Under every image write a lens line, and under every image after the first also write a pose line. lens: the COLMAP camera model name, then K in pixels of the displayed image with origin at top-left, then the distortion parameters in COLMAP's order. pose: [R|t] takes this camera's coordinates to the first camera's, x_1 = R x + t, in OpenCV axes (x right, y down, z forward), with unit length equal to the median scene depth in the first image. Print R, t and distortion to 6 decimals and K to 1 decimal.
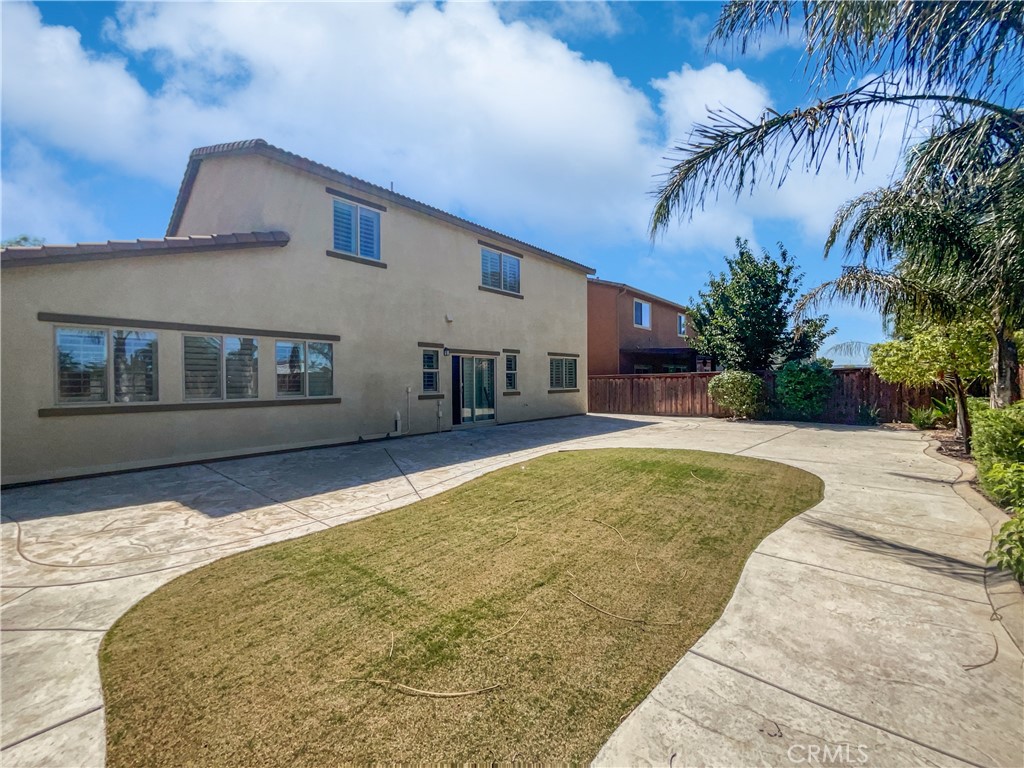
lens RADIAL K [[422.7, 0, 515.9], [0, 422.7, 383.4], [0, 0, 1]] dist [0.003649, 0.000376]
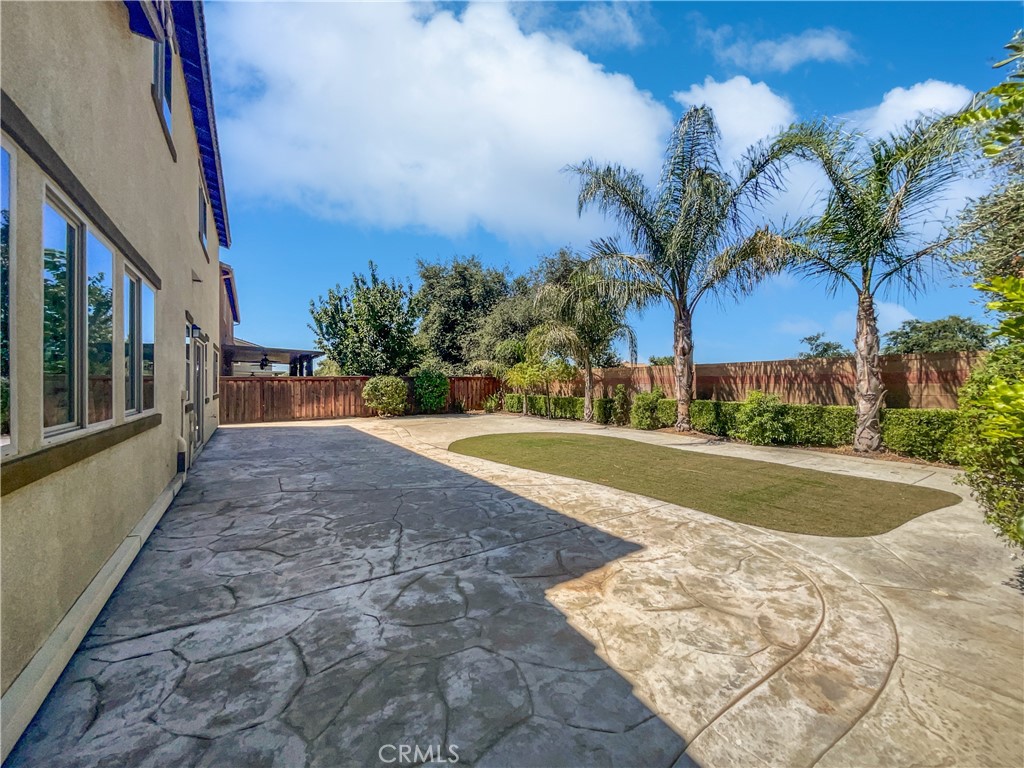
lens RADIAL K [[422.7, 0, 510.0], [0, 422.7, 388.3], [0, 0, 1]] dist [0.003649, 0.000376]
pose [[0.250098, 0.001539, 0.968219, -1.592683], [-0.000273, 0.999999, -0.001519, 0.016676], [-0.968220, 0.000115, 0.250098, 1.068004]]
